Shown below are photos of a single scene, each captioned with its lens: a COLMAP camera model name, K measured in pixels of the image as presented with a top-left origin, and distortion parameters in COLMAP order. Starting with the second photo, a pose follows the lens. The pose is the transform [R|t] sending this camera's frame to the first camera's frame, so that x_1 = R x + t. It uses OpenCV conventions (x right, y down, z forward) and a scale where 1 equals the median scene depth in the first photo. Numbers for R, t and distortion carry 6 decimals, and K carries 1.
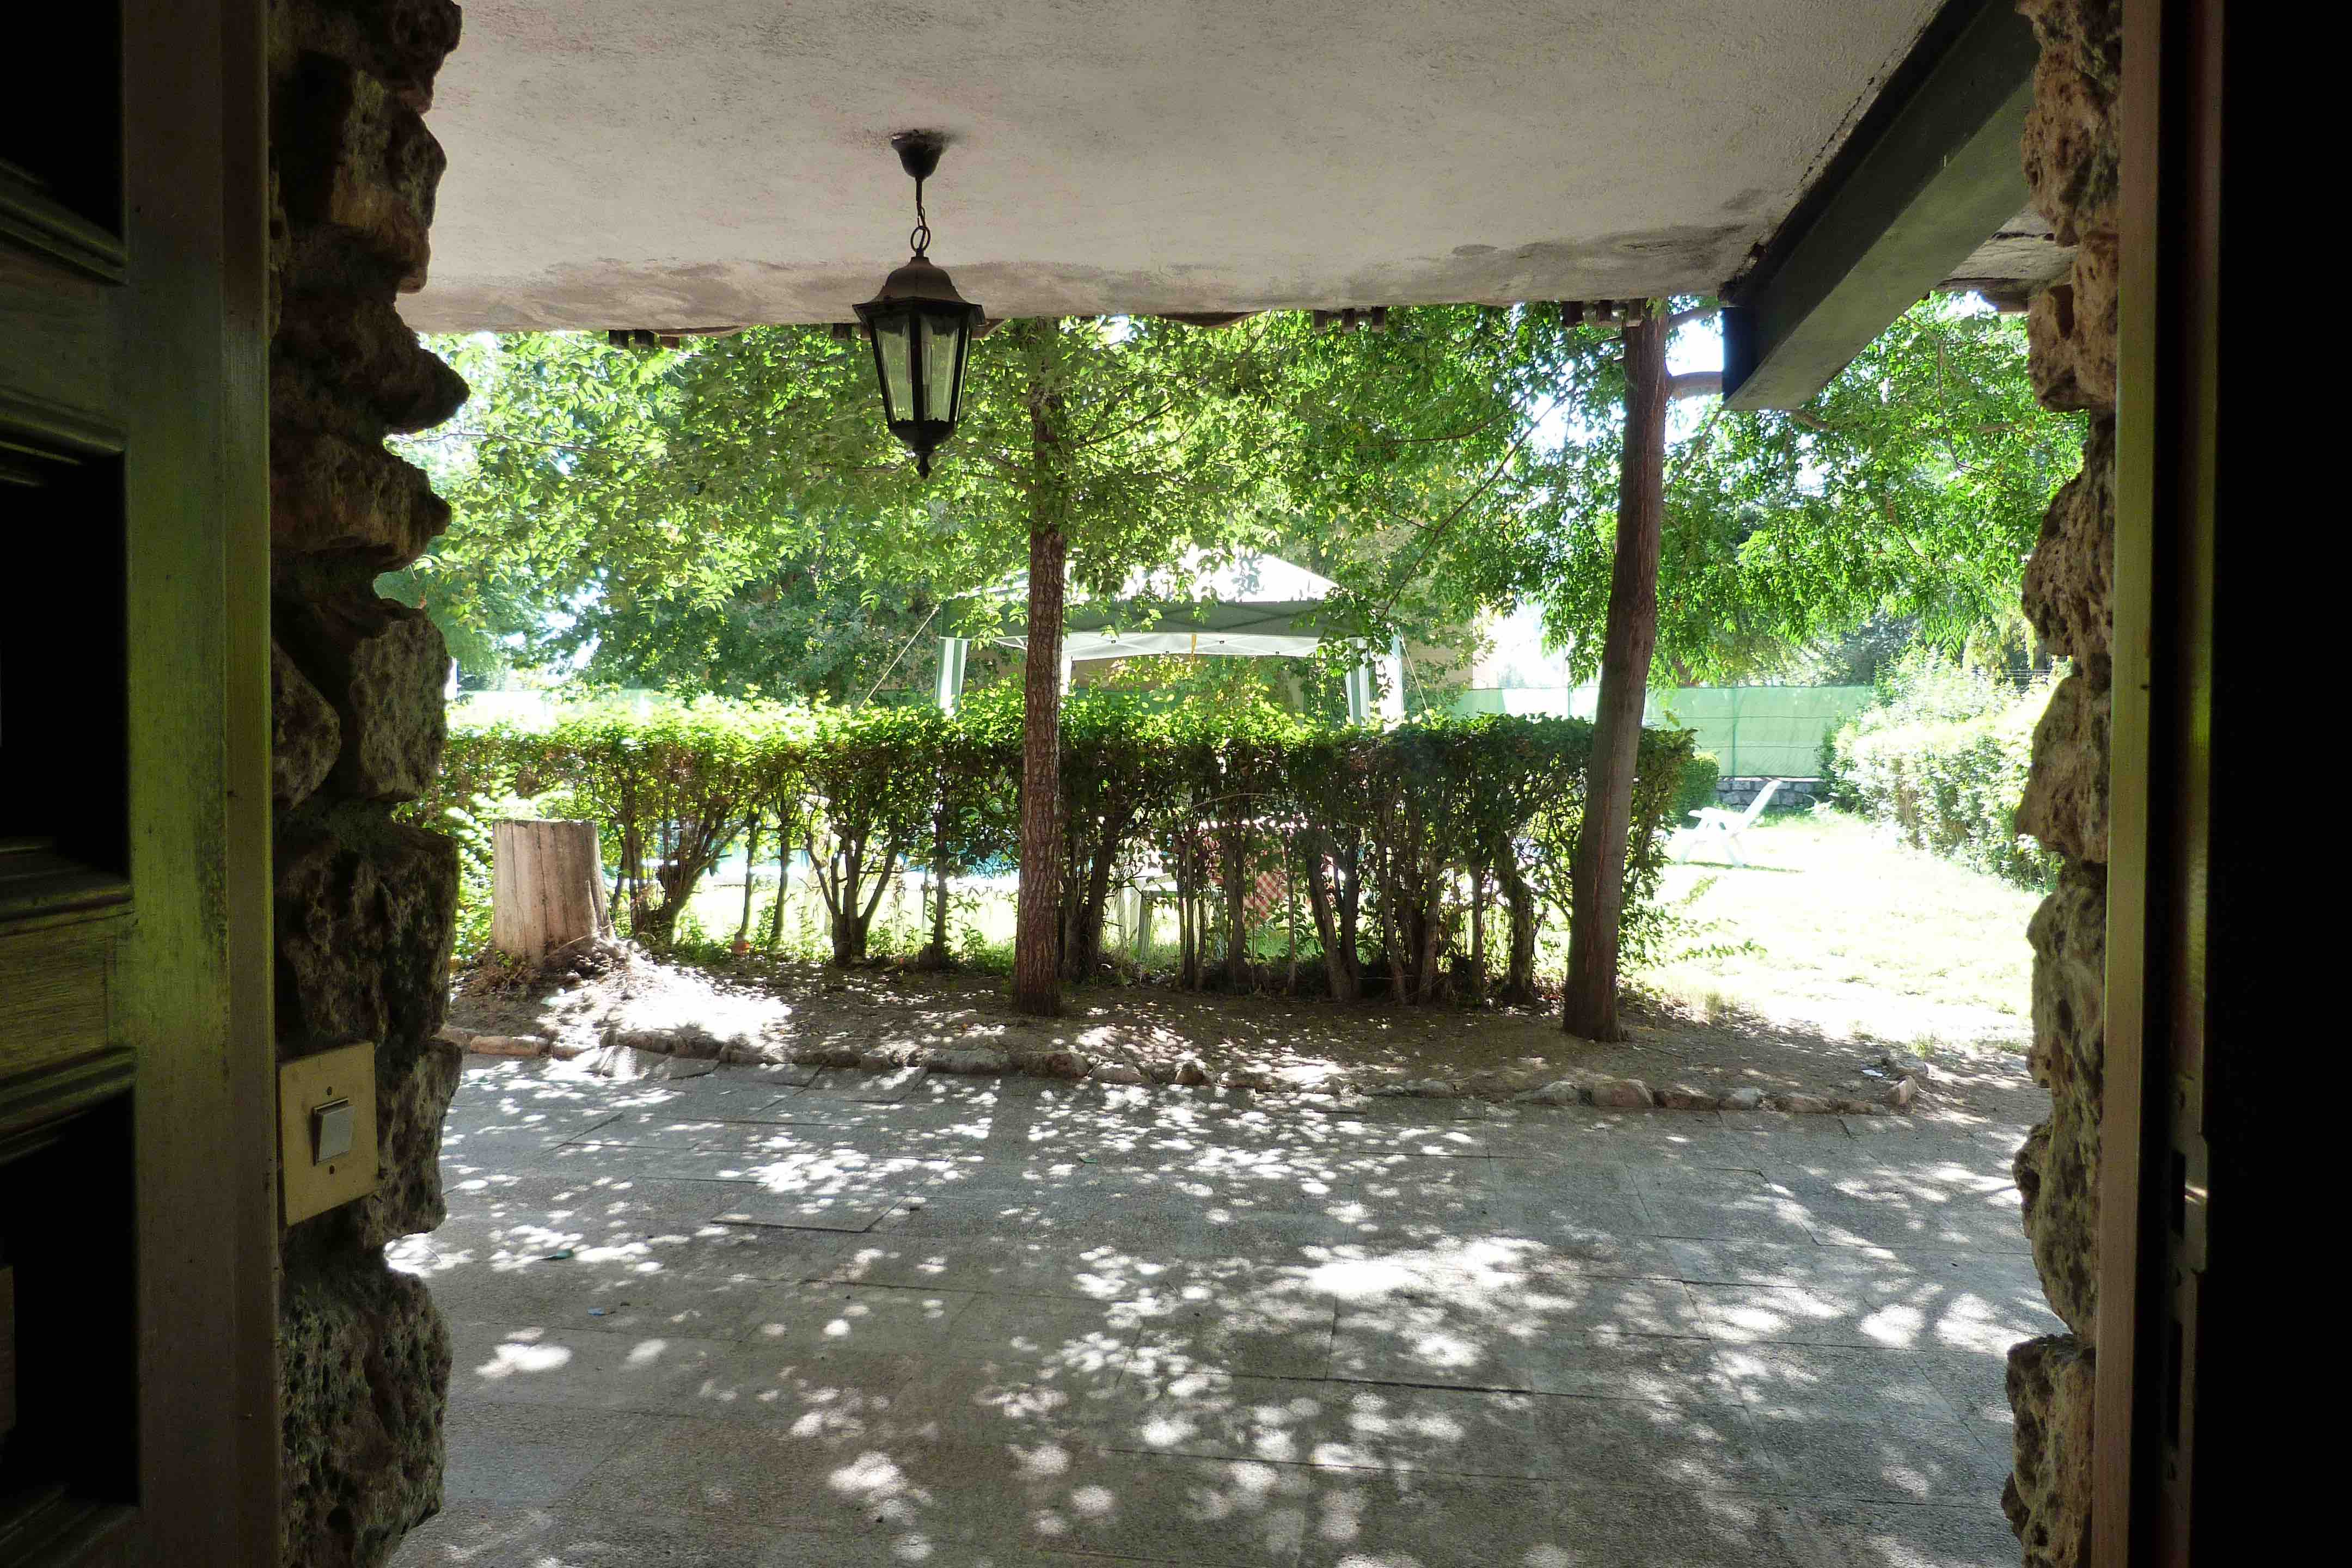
lens RADIAL K [[1764.2, 0, 1182.6], [0, 1764.2, 787.2], [0, 0, 1]] dist [-0.047265, 0.045915]
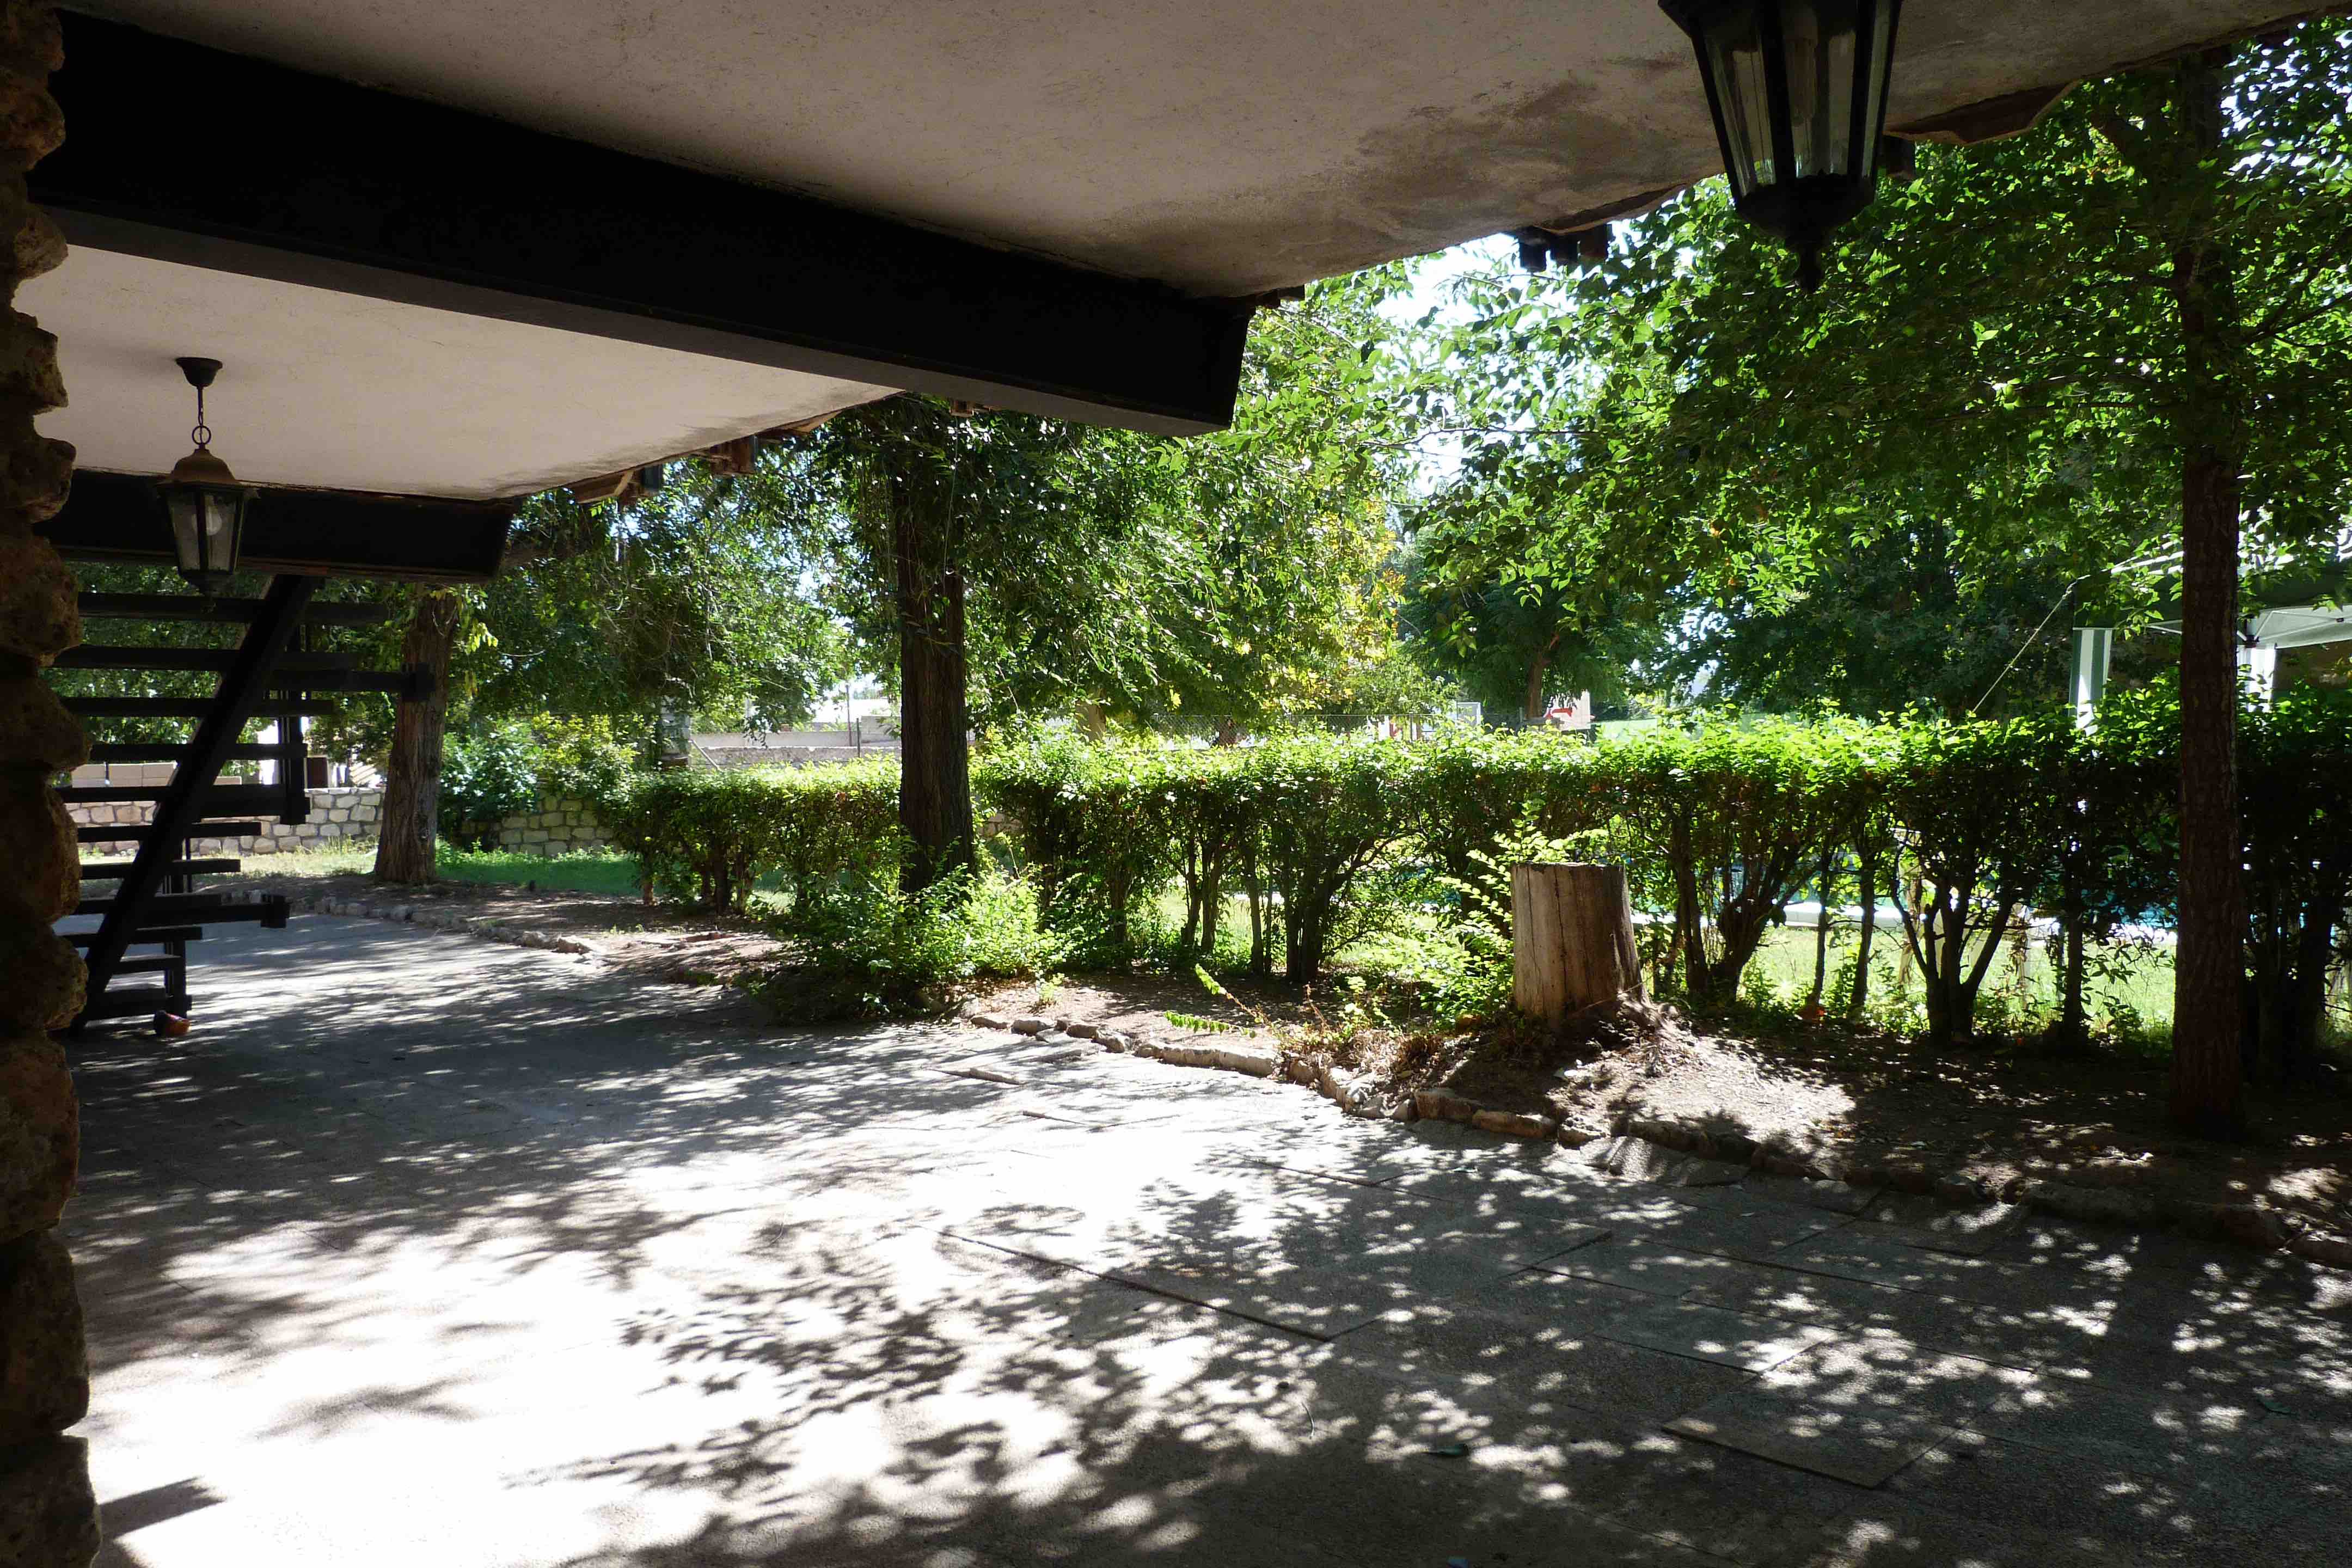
lens RADIAL K [[1764.2, 0, 1182.6], [0, 1764.2, 787.2], [0, 0, 1]] dist [-0.047265, 0.045915]
pose [[0.804134, -0.019335, -0.594134, 0.007365], [0.010823, 0.999781, -0.017888, -0.006399], [0.594350, 0.007954, 0.804167, 0.195309]]
